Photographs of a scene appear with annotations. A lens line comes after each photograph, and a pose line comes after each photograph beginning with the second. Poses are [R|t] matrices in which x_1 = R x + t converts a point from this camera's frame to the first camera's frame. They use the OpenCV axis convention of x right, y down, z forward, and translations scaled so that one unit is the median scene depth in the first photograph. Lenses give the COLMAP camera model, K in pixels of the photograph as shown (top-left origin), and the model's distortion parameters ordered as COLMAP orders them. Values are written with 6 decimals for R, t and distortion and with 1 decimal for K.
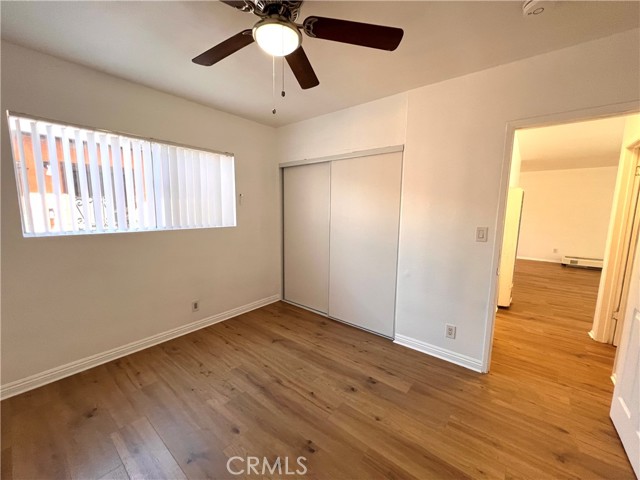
lens RADIAL K [[256.0, 0, 320.7], [0, 256.0, 241.8], [0, 0, 1]] dist [-0.000945, 0.000752]
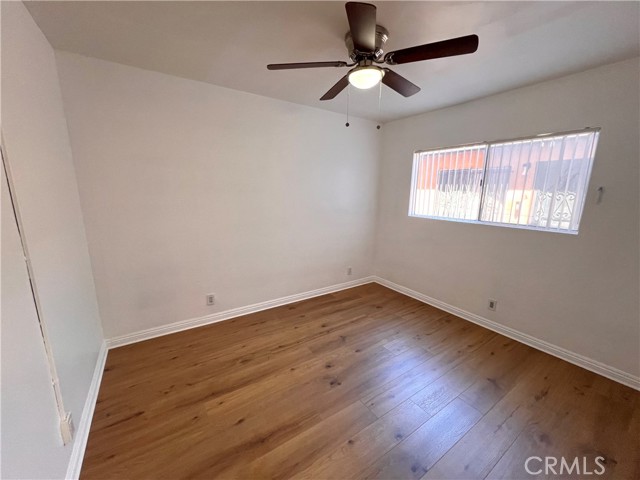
lens RADIAL K [[256.0, 0, 320.7], [0, 256.0, 241.8], [0, 0, 1]] dist [-0.000945, 0.000752]
pose [[-0.292100, 0.175203, -0.940203, 0.761984], [-0.143249, 0.963972, 0.224136, -0.141942], [0.945599, 0.200153, -0.256479, 0.765623]]
